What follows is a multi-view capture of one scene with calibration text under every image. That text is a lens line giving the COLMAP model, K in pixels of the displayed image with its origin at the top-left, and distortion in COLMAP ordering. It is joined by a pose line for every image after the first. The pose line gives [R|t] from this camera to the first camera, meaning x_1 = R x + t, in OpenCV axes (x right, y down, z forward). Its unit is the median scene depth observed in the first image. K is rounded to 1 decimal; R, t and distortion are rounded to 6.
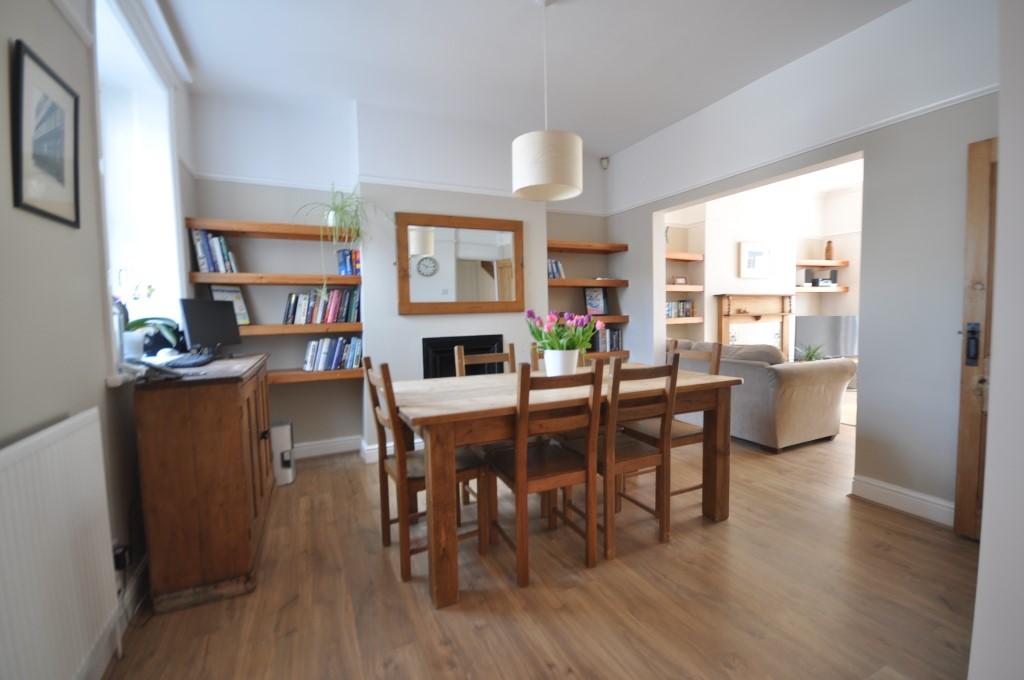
lens RADIAL K [[448.0, 0, 518.6], [0, 448.0, 342.3], [0, 0, 1]] dist [-0.005362, -0.001056]
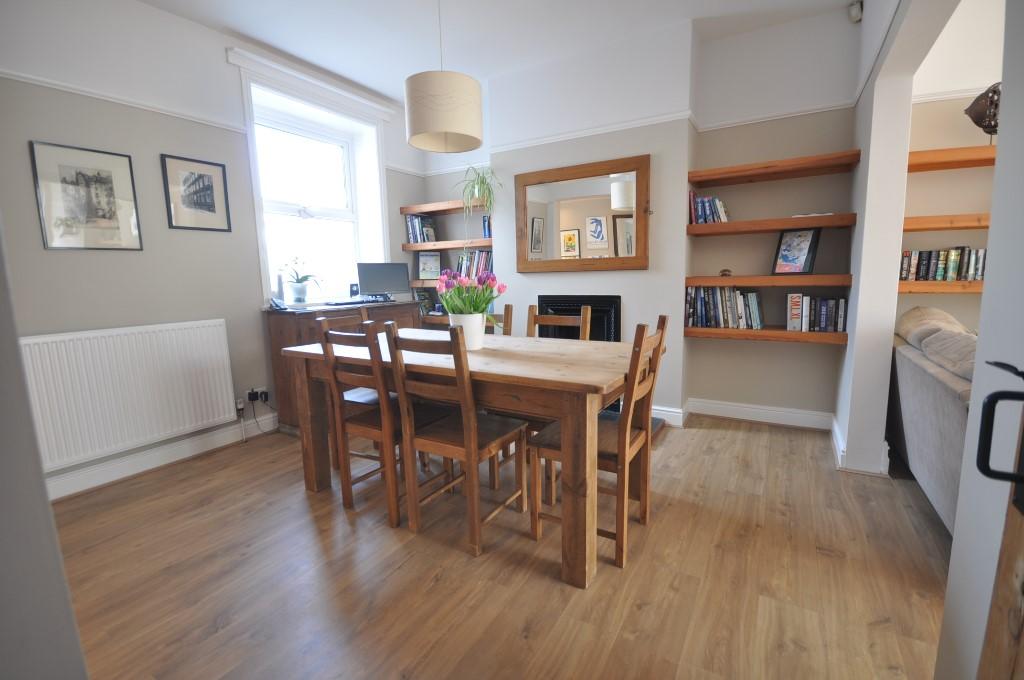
lens RADIAL K [[448.0, 0, 518.6], [0, 448.0, 342.3], [0, 0, 1]] dist [-0.005362, -0.001056]
pose [[0.558684, 0.132195, -0.818777, 0.647798], [-0.048222, 0.990723, 0.127052, -0.033487], [0.827977, -0.031499, 0.559876, 0.399438]]
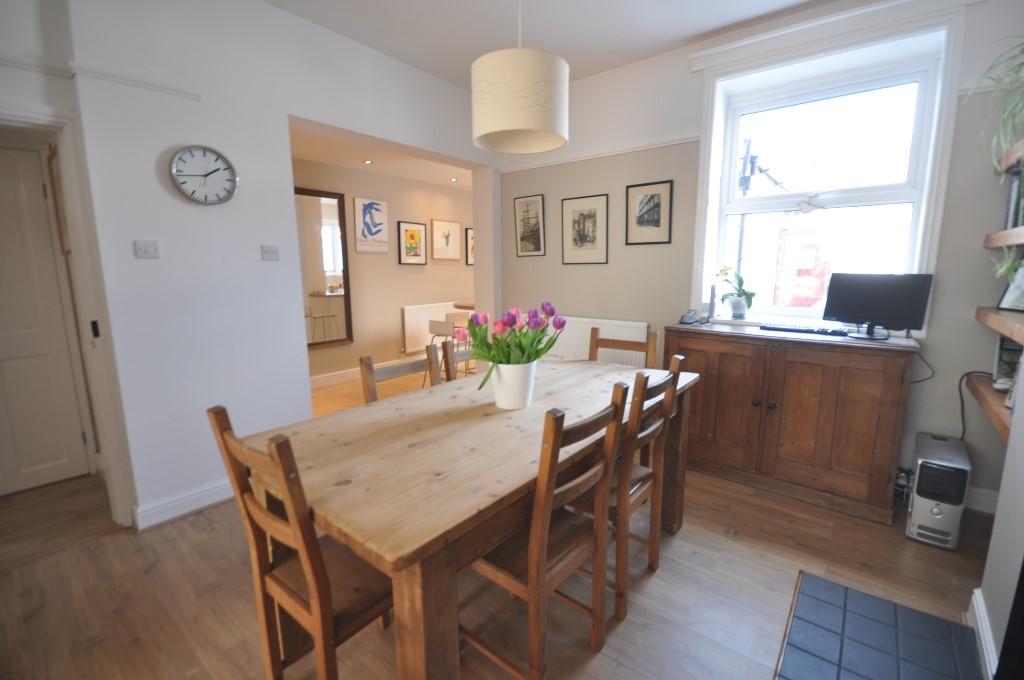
lens RADIAL K [[448.0, 0, 518.6], [0, 448.0, 342.3], [0, 0, 1]] dist [-0.005362, -0.001056]
pose [[-0.897223, 0.095149, -0.431205, 0.278009], [-0.010227, 0.971770, 0.235708, -0.126900], [0.441459, 0.215893, -0.870921, 1.143296]]
